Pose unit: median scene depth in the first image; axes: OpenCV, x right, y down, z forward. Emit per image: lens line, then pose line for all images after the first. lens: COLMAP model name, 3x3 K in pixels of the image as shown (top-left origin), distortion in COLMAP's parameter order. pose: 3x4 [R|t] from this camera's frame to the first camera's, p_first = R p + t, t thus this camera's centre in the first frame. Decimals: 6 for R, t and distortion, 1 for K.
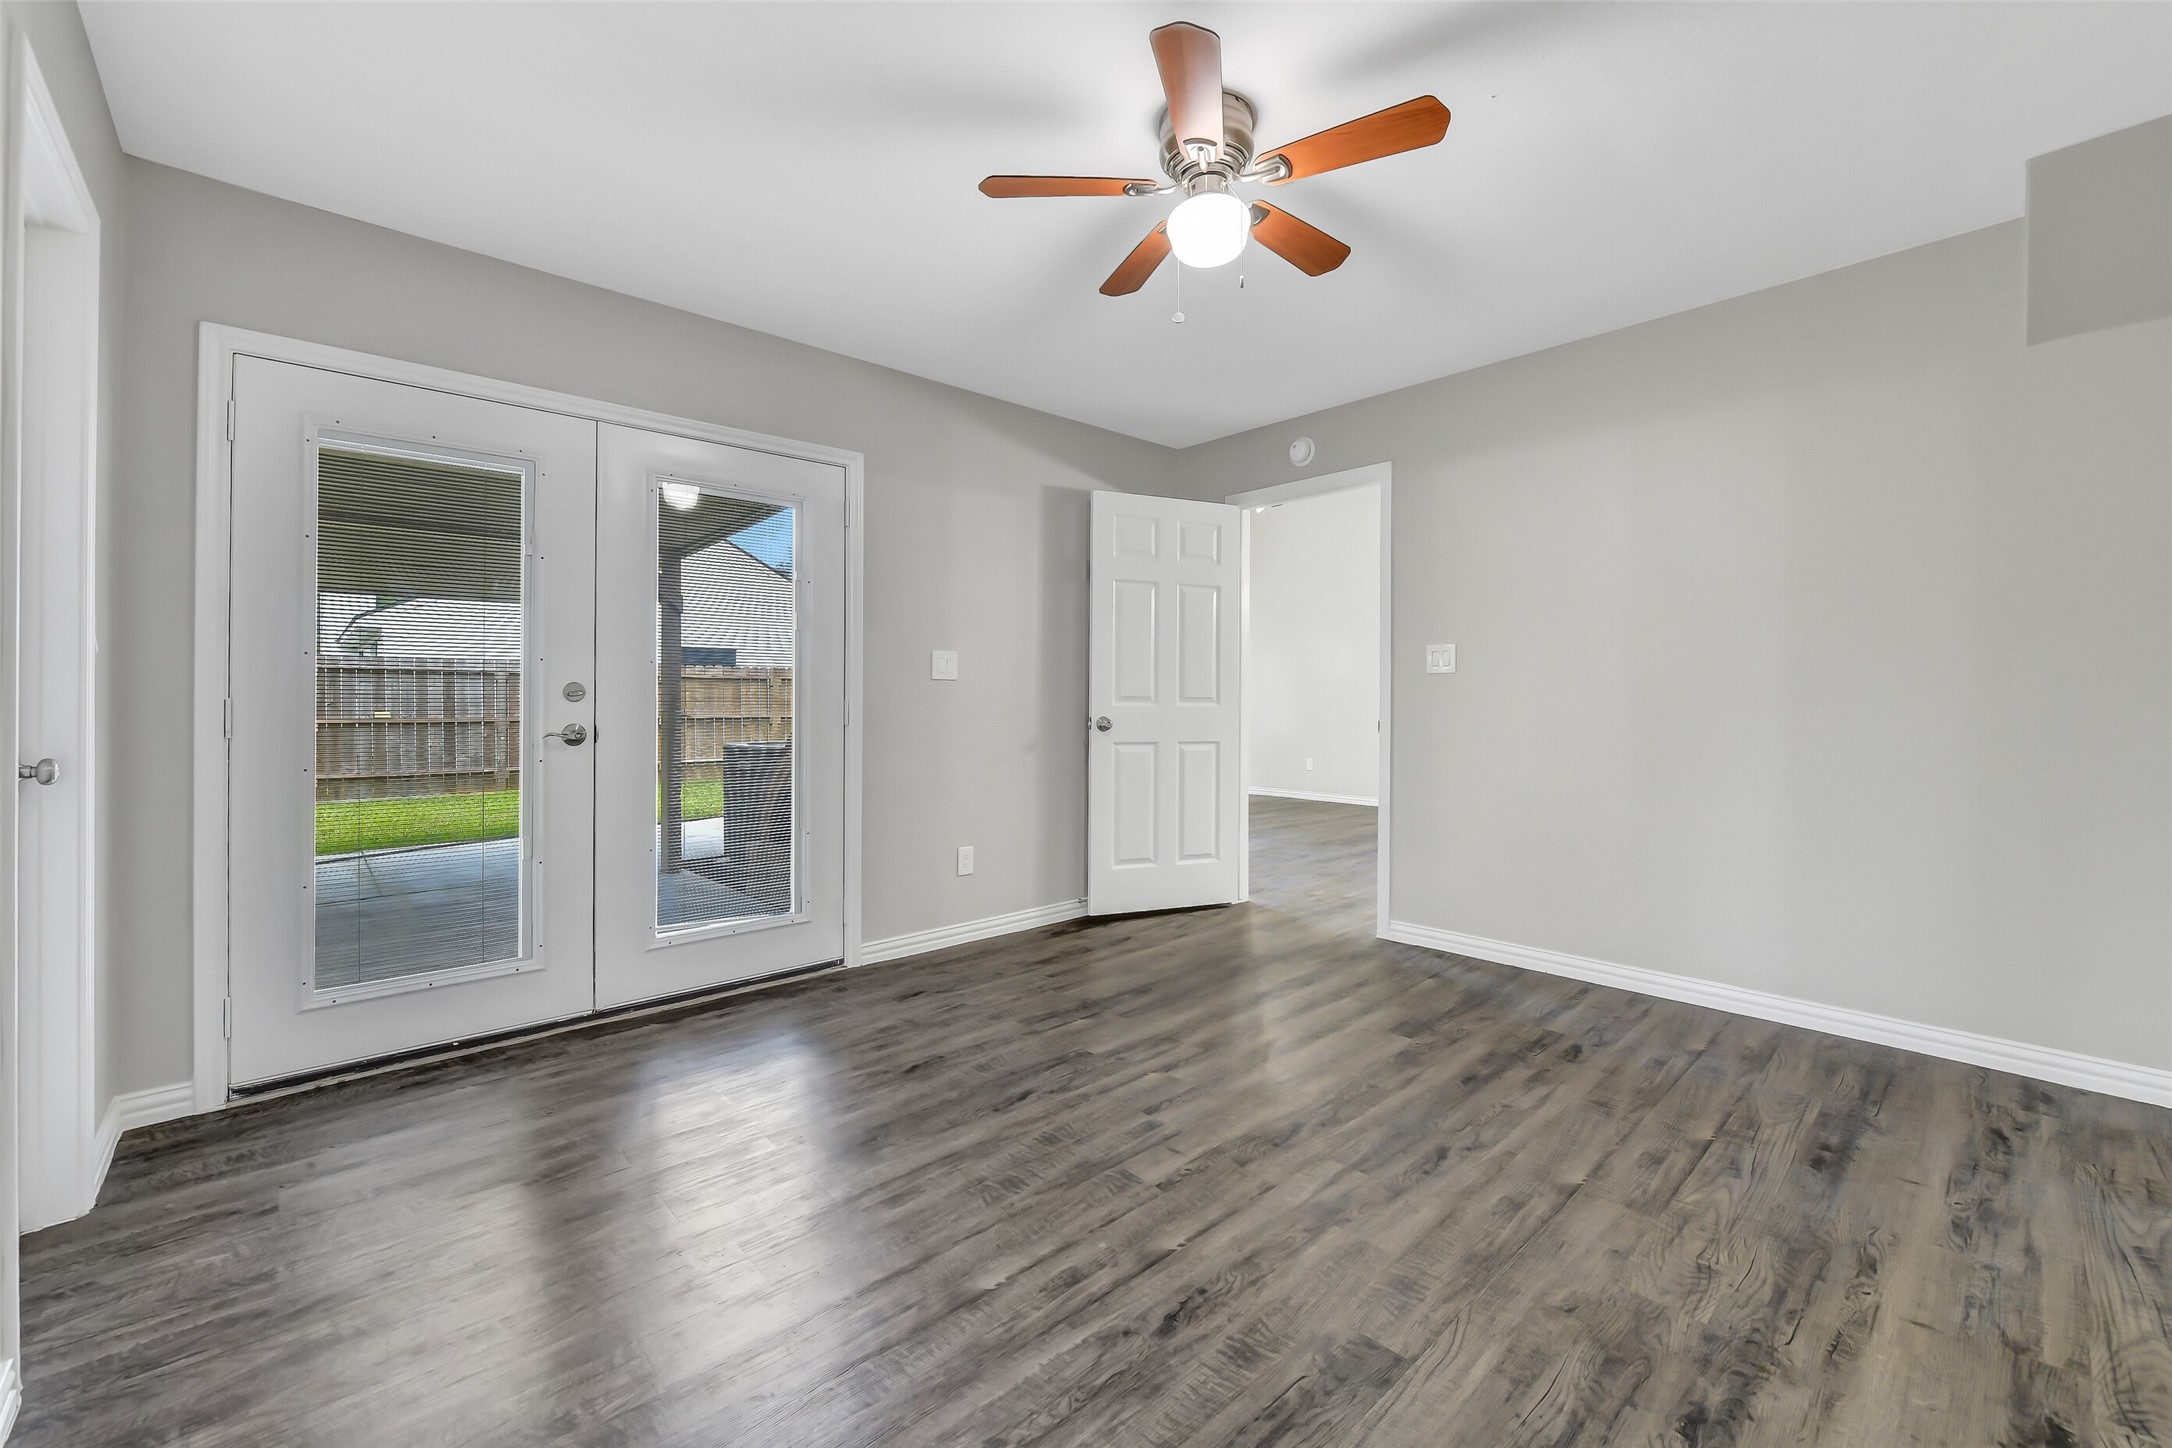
lens RADIAL K [[860.4, 0, 1091.6], [0, 860.4, 724.8], [0, 0, 1]] dist [-0.009698, -0.000209]
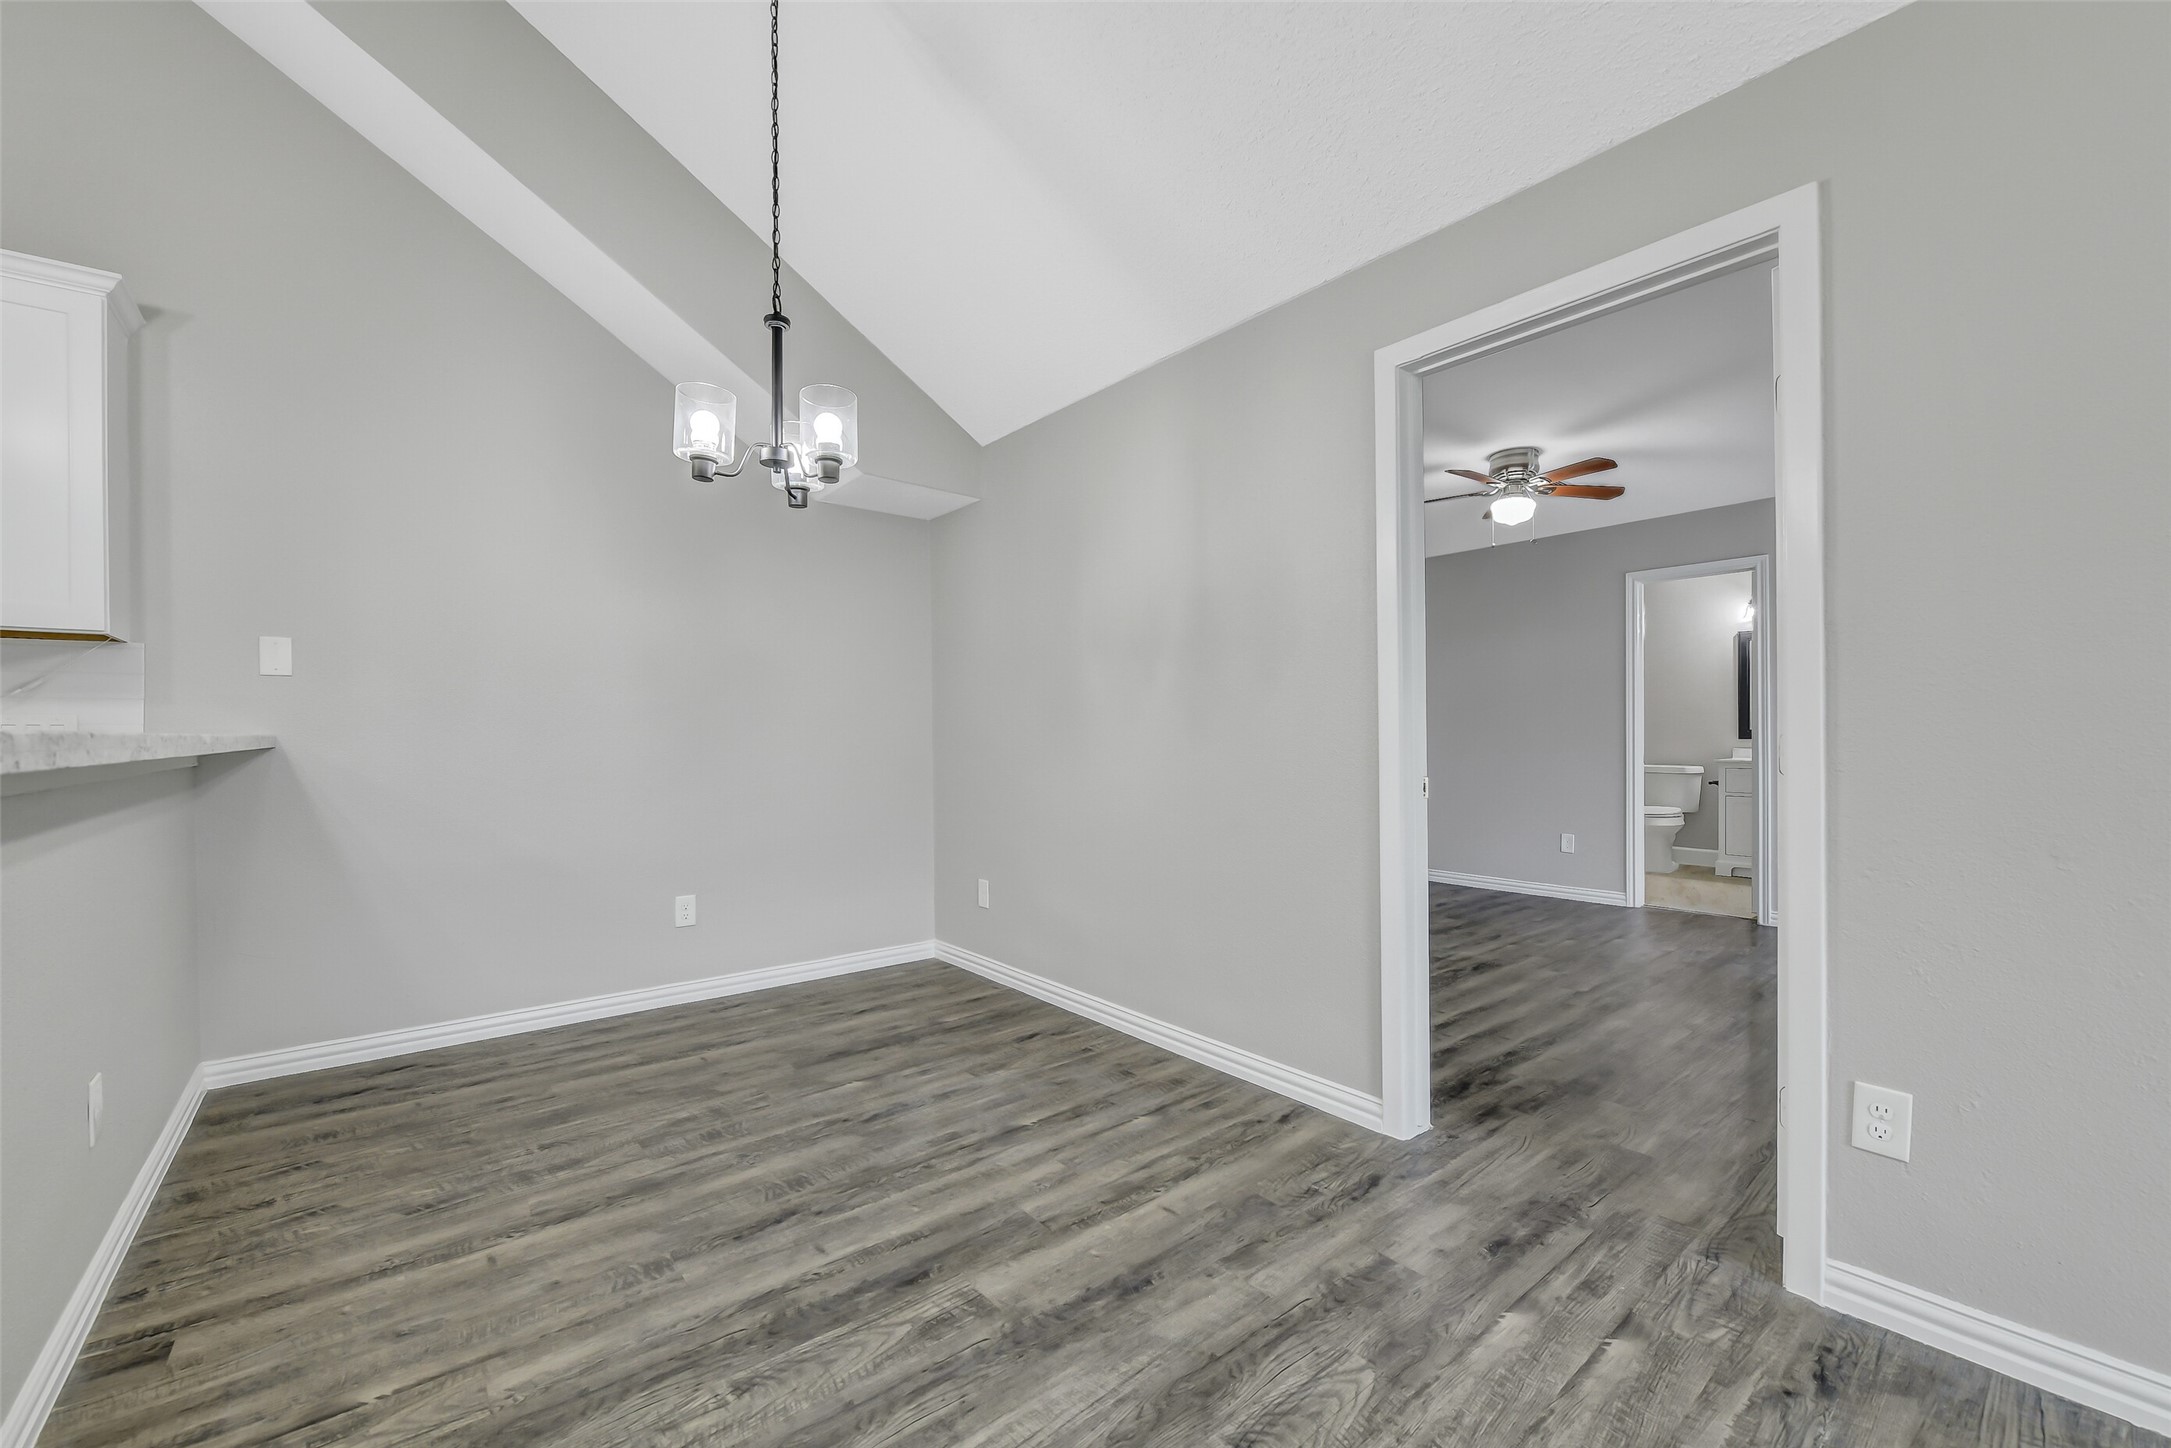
lens RADIAL K [[874.8, 0, 1084.3], [0, 874.8, 739.8], [0, 0, 1]] dist [-0.009954, -0.000069]
pose [[-0.998171, 0.005478, 0.060202, 1.039385], [0.007599, 0.999356, 0.035071, -0.108460], [-0.059971, 0.035464, -0.997570, 3.127780]]
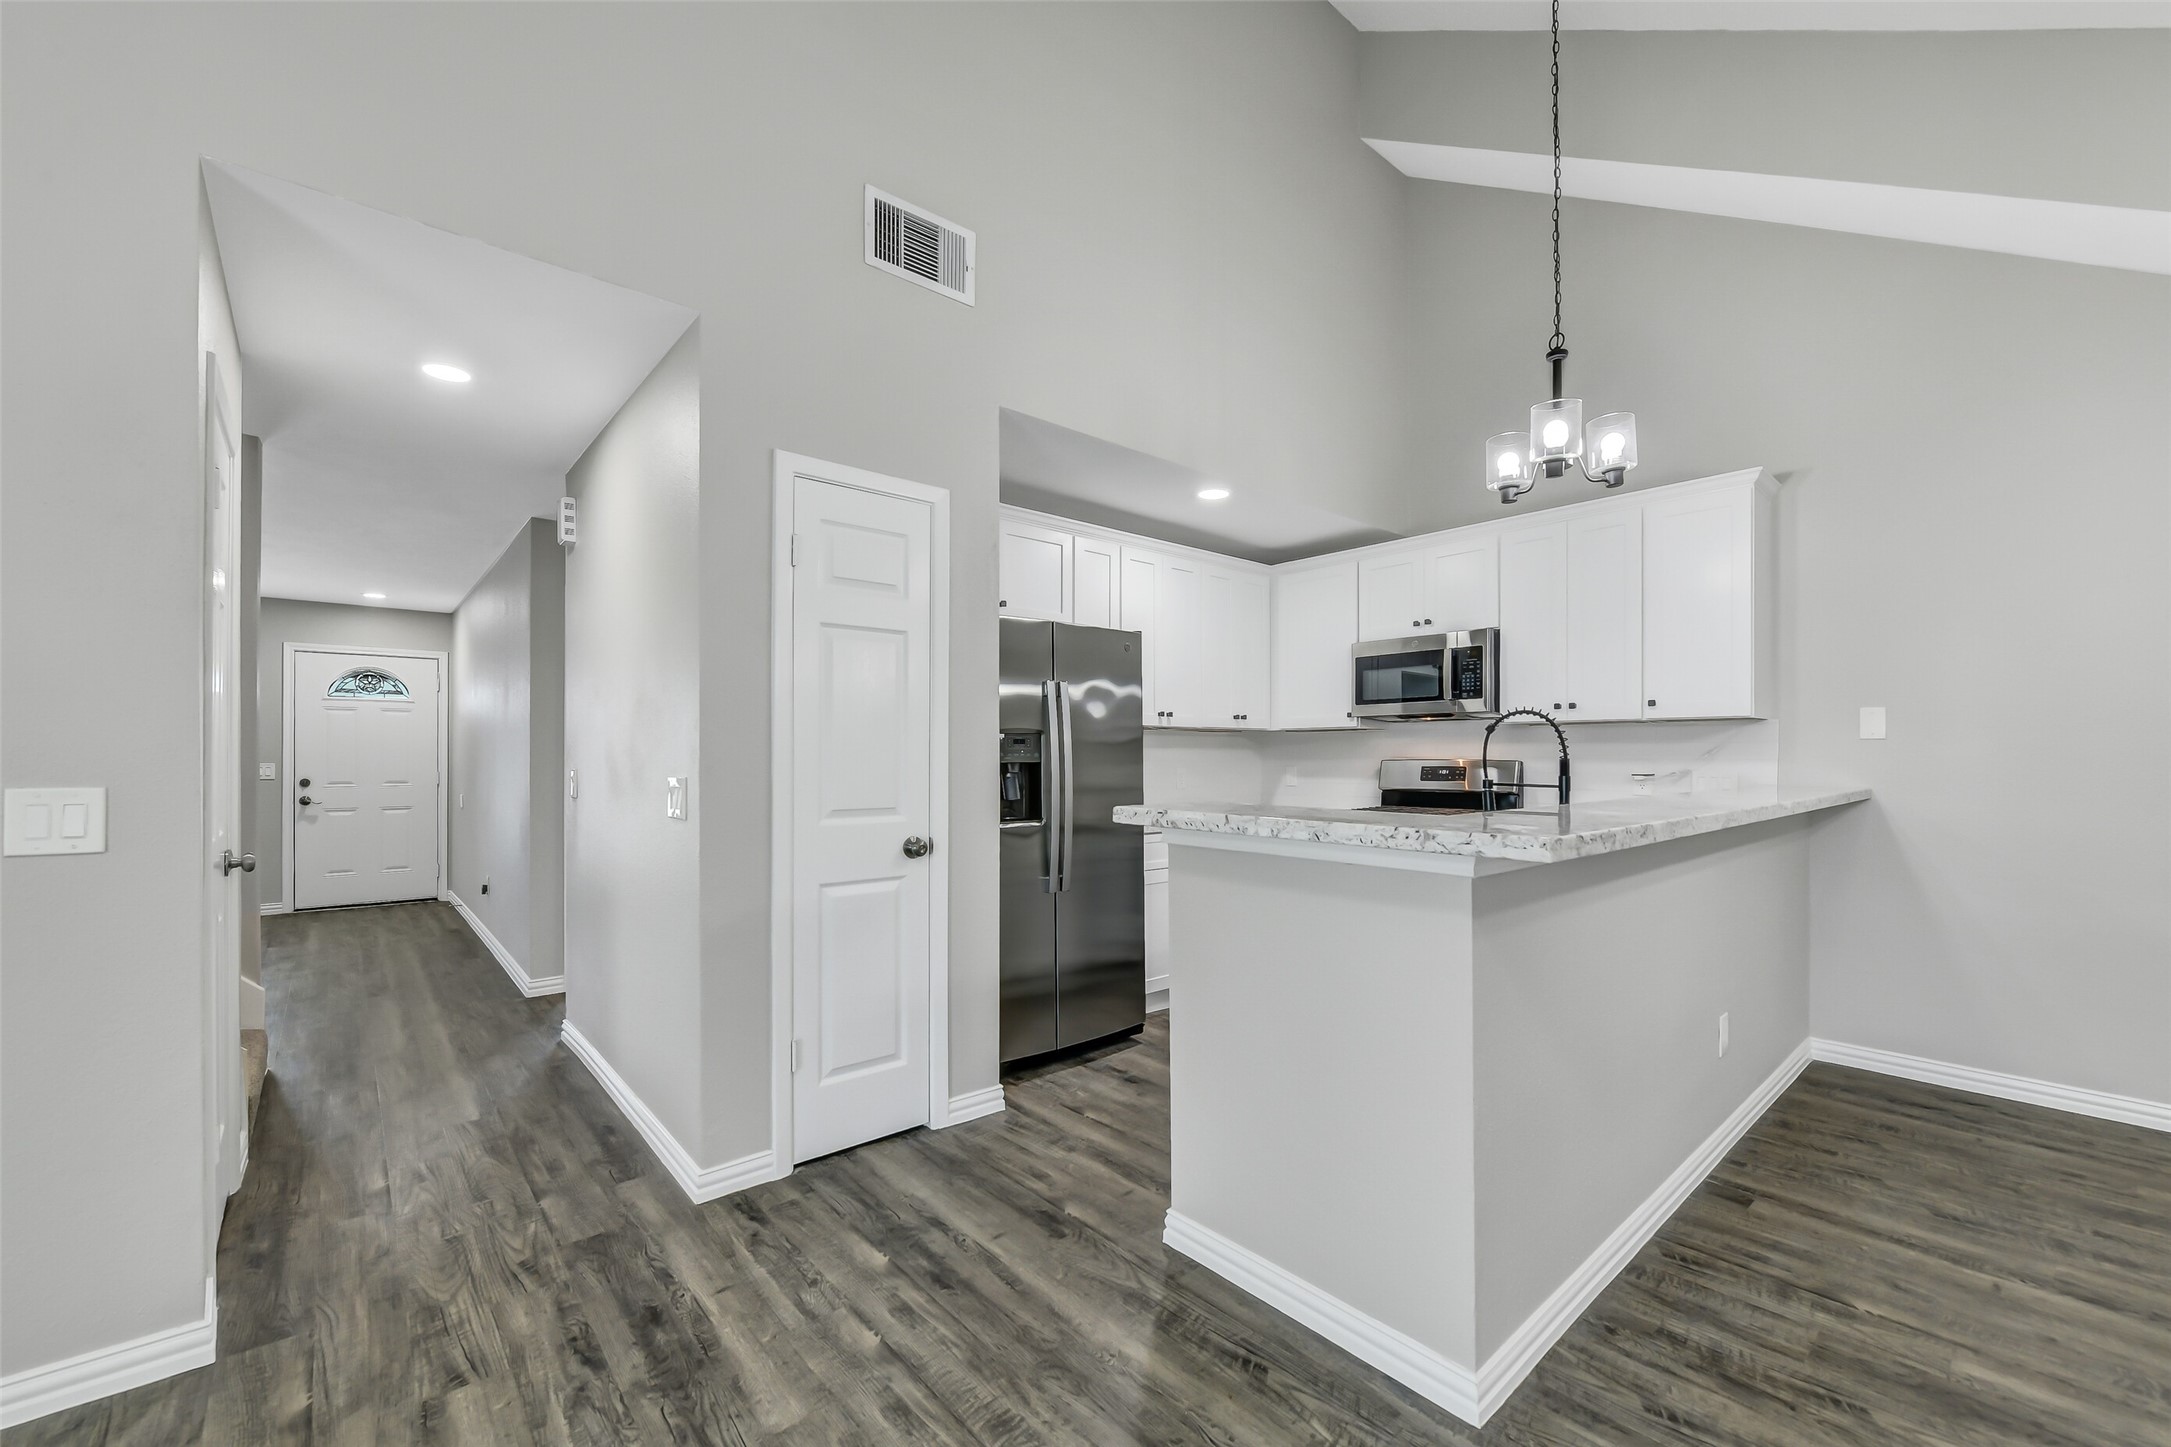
lens RADIAL K [[875.9, 0, 1094.2], [0, 875.9, 758.9], [0, 0, 1]] dist [-0.009588, 0.000077]
pose [[0.024201, -0.004414, 0.999697, 0.689006], [0.027946, 0.999602, 0.003737, -0.184019], [-0.999316, 0.027847, 0.024315, 3.285702]]
